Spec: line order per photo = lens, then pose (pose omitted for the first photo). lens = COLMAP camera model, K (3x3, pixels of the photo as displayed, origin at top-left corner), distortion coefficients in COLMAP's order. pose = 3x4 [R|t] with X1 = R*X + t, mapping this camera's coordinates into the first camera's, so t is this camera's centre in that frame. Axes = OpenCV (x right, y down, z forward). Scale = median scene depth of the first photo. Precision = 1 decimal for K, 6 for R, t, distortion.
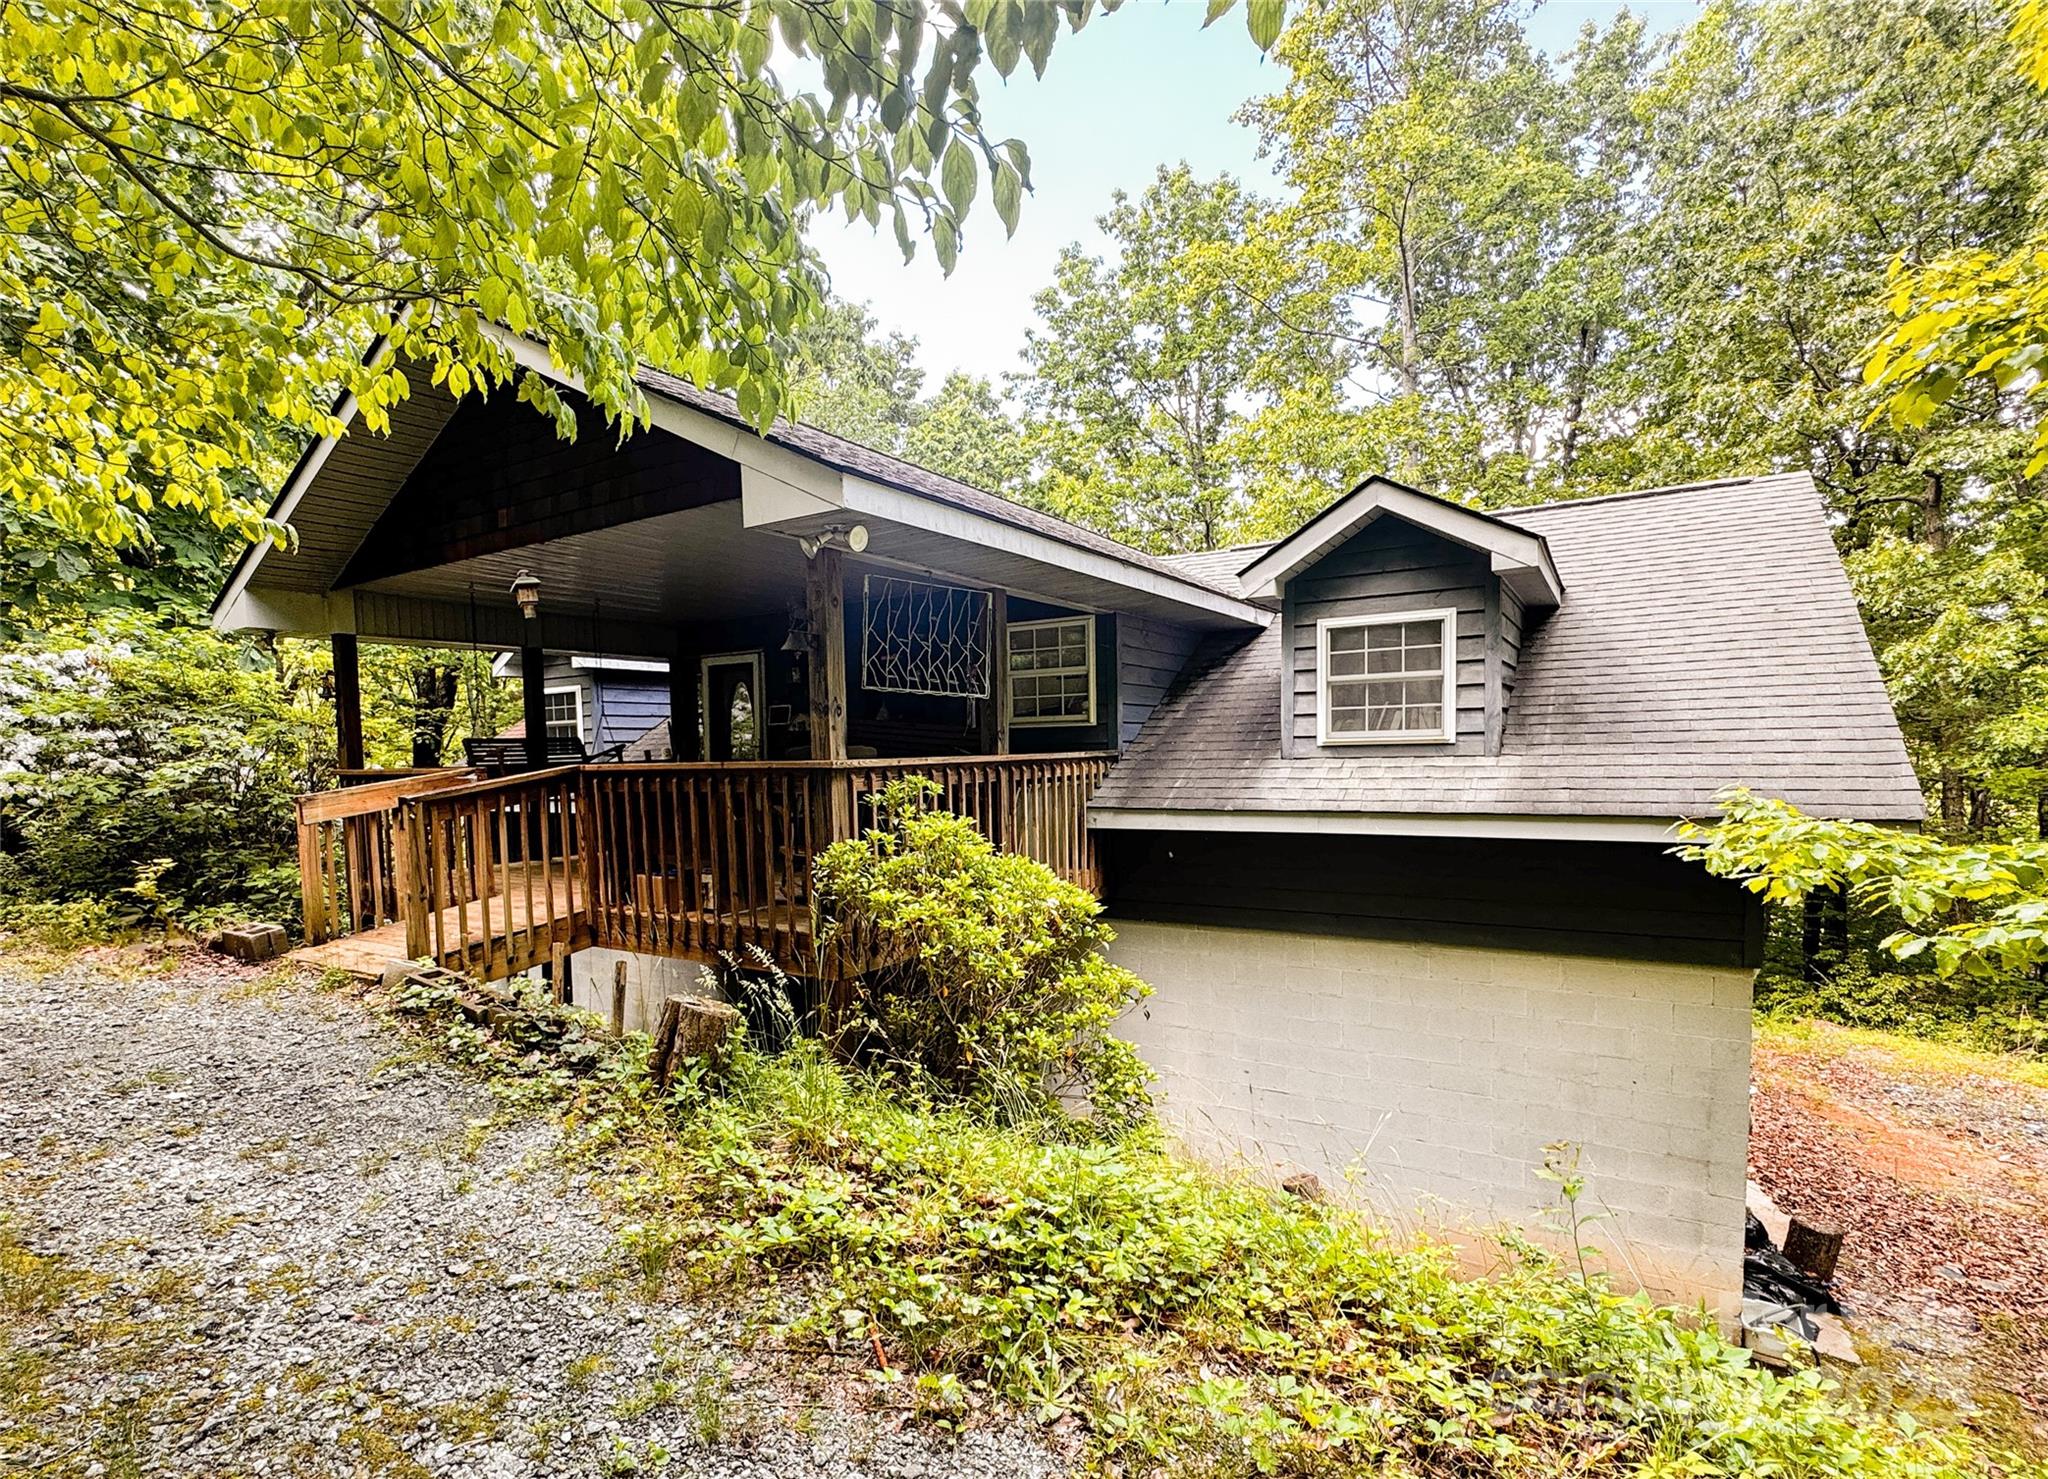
lens RADIAL K [[989.6, 0, 951.8], [0, 989.6, 826.5], [0, 0, 1]] dist [0.000083, 0.000110]
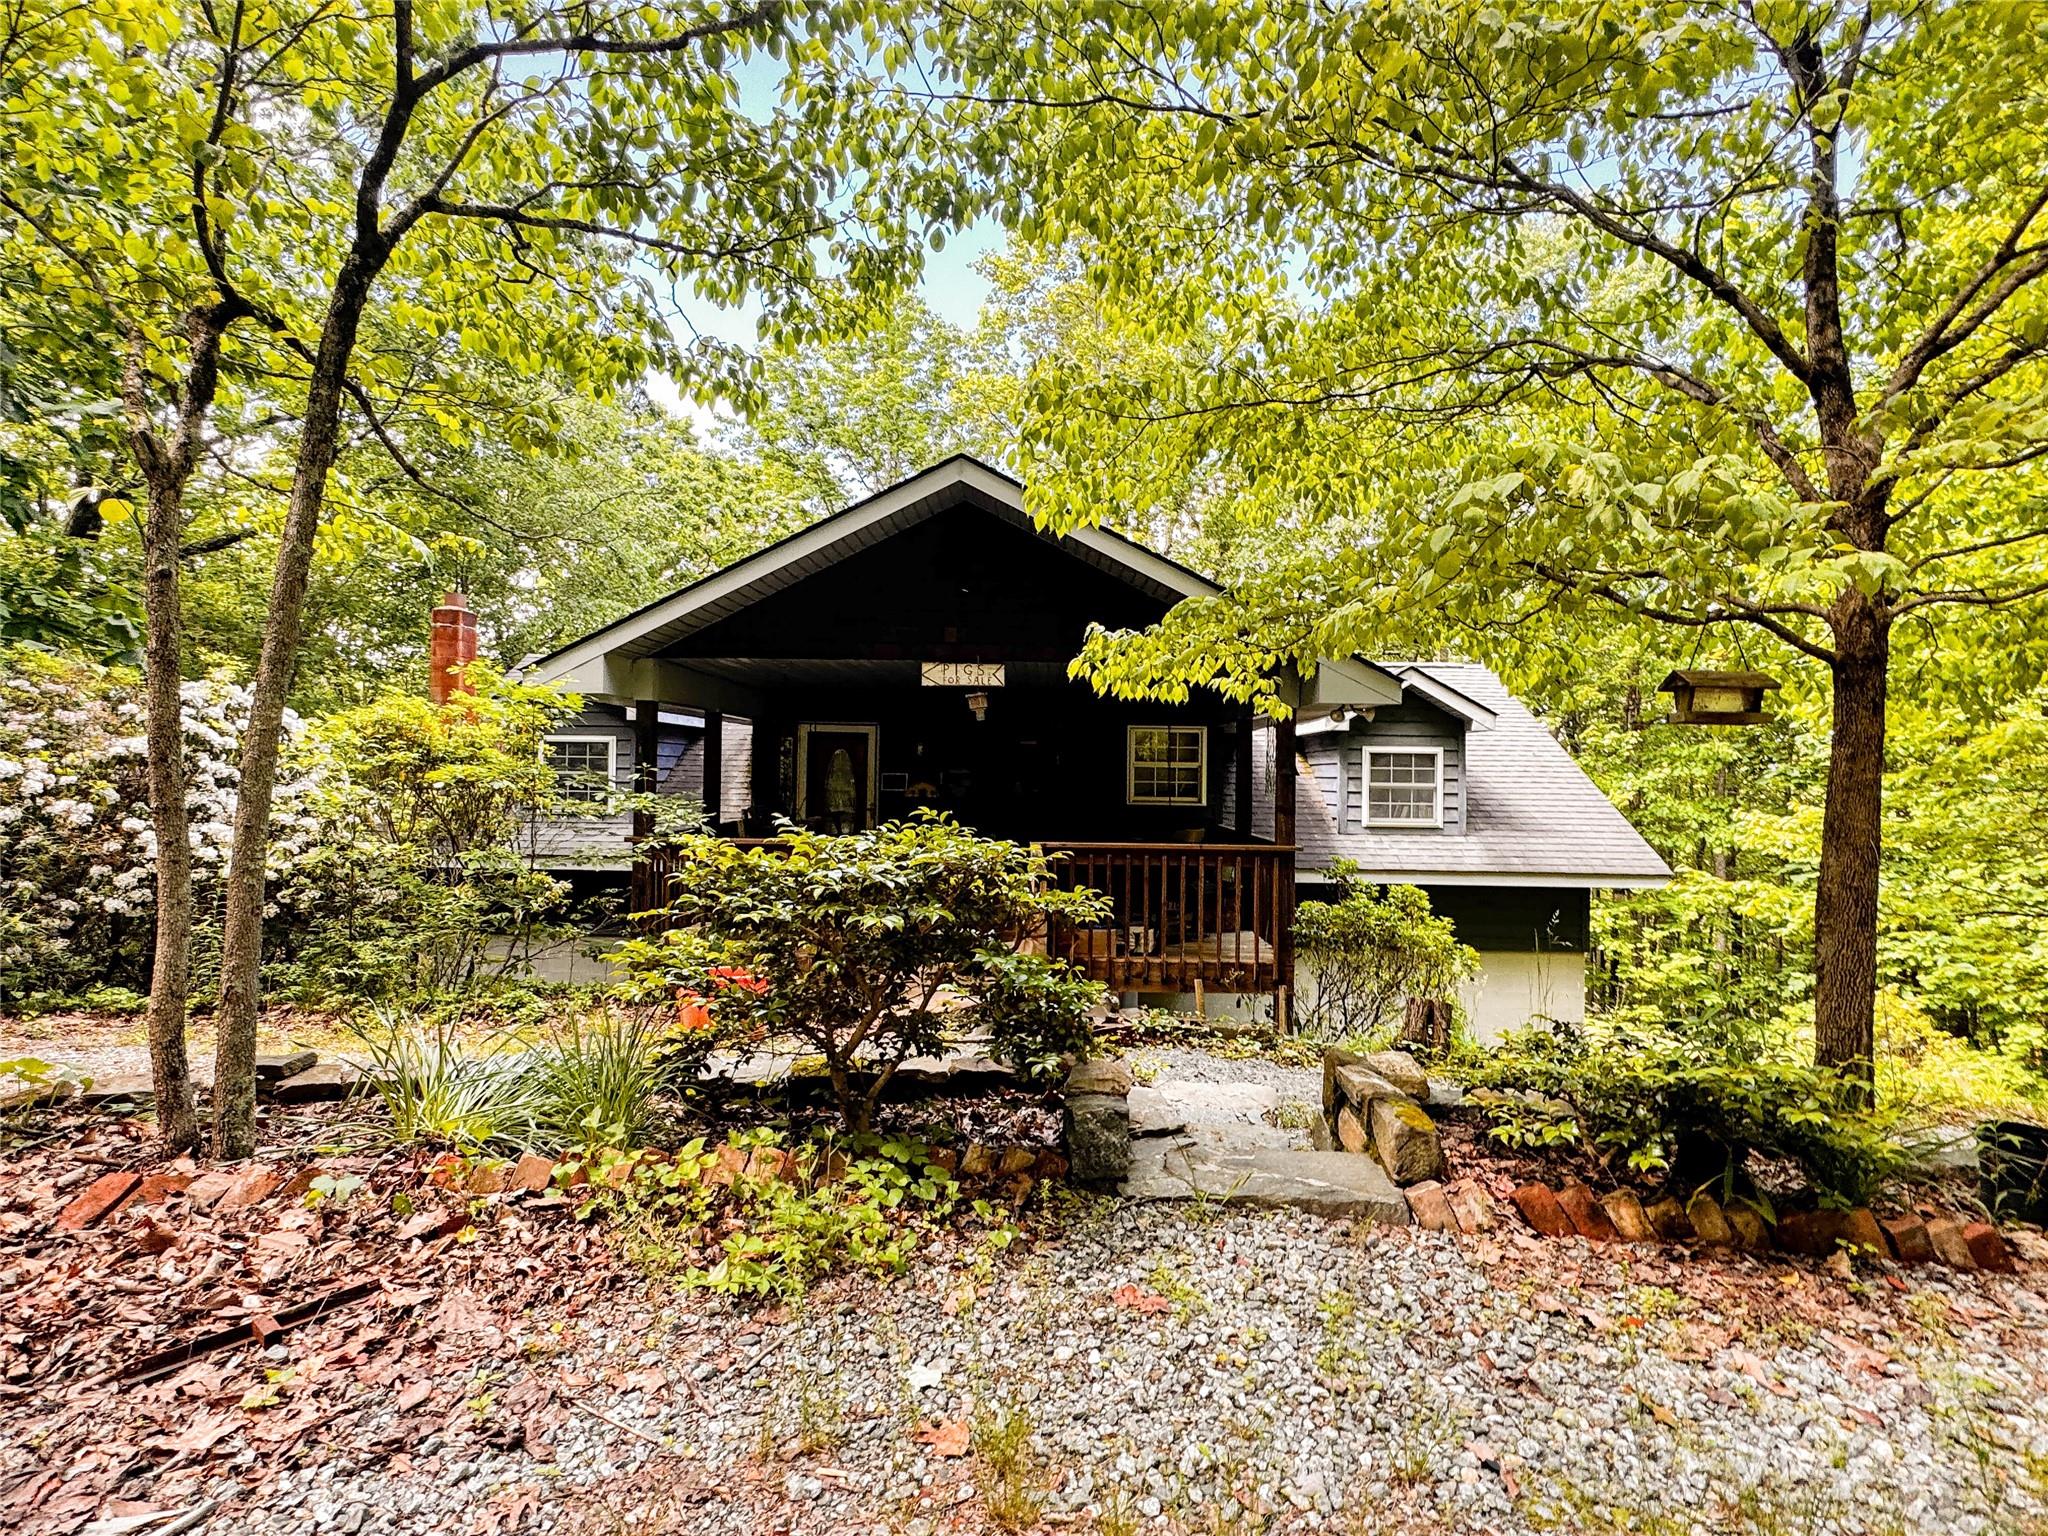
lens RADIAL K [[1031.9, 0, 1028.4], [0, 1031.9, 766.6], [0, 0, 1]] dist [-0.001494, -0.000106]
pose [[0.841532, 0.040081, 0.538718, -0.967507], [0.008779, 0.996097, -0.087825, -0.038273], [-0.540136, 0.078637, 0.837896, -0.082826]]
